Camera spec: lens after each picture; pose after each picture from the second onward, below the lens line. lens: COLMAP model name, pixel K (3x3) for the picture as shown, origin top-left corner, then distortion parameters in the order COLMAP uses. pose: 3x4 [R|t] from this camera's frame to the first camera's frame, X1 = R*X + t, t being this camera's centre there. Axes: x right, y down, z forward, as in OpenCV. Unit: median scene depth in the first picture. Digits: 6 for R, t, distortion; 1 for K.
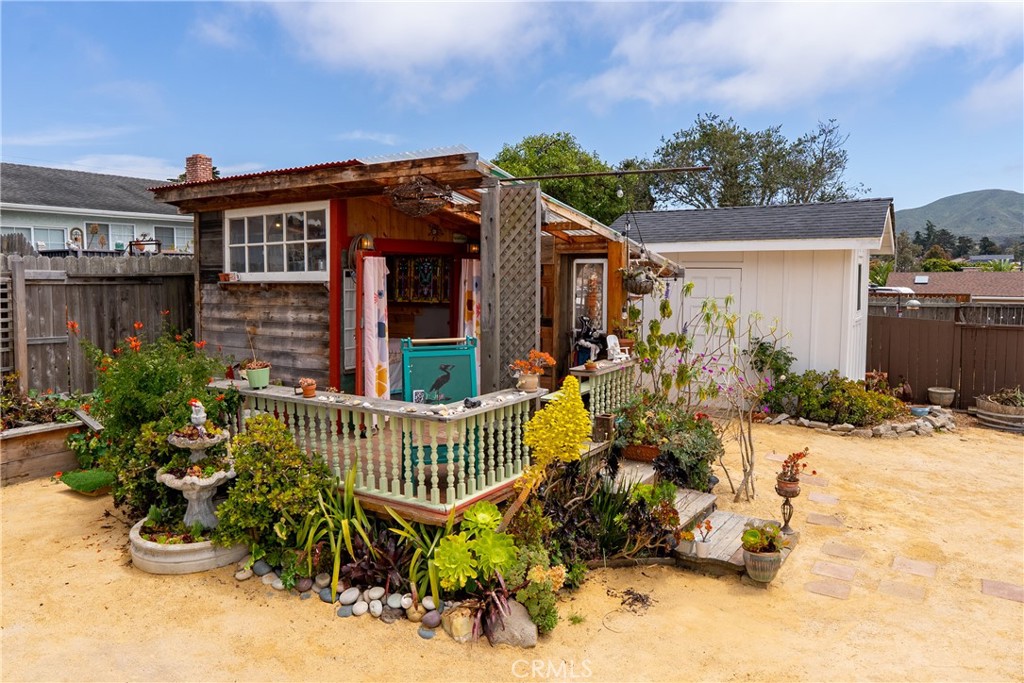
lens RADIAL K [[703.8, 0, 511.9], [0, 703.8, 339.9], [0, 0, 1]] dist [-0.005327, -0.000856]
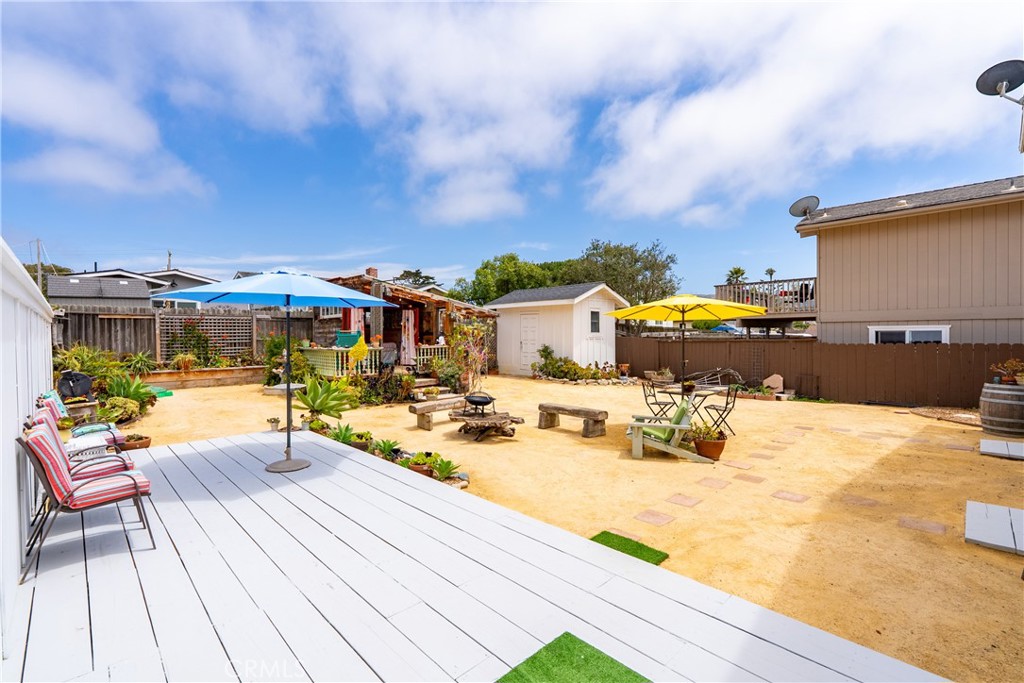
lens RADIAL K [[464.0, 0, 515.3], [0, 464.0, 337.5], [0, 0, 1]] dist [-0.005775, 0.000658]
pose [[0.974425, -0.002523, -0.224697, 0.813151], [-0.015901, 0.996656, -0.080146, 0.134008], [0.224148, 0.081669, 0.971127, -0.665703]]
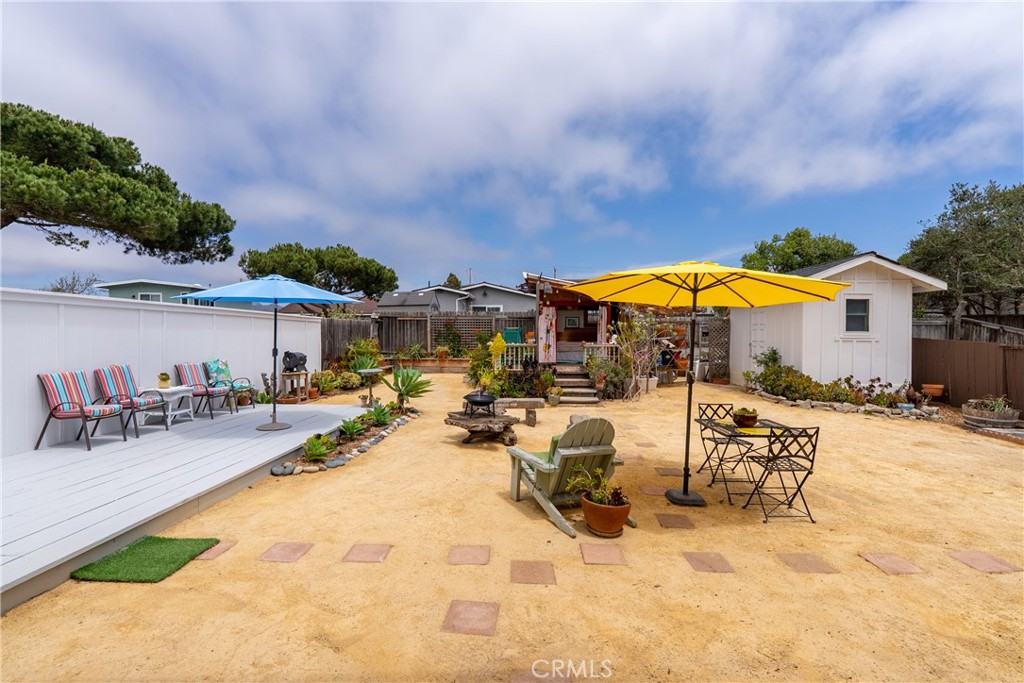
lens RADIAL K [[464.0, 0, 513.2], [0, 464.0, 339.9], [0, 0, 1]] dist [-0.005775, 0.000658]
pose [[0.506302, 0.012156, -0.862271, 1.343548], [-0.085151, 0.995719, -0.035961, 0.098517], [0.858142, 0.091631, 0.505170, -0.118710]]
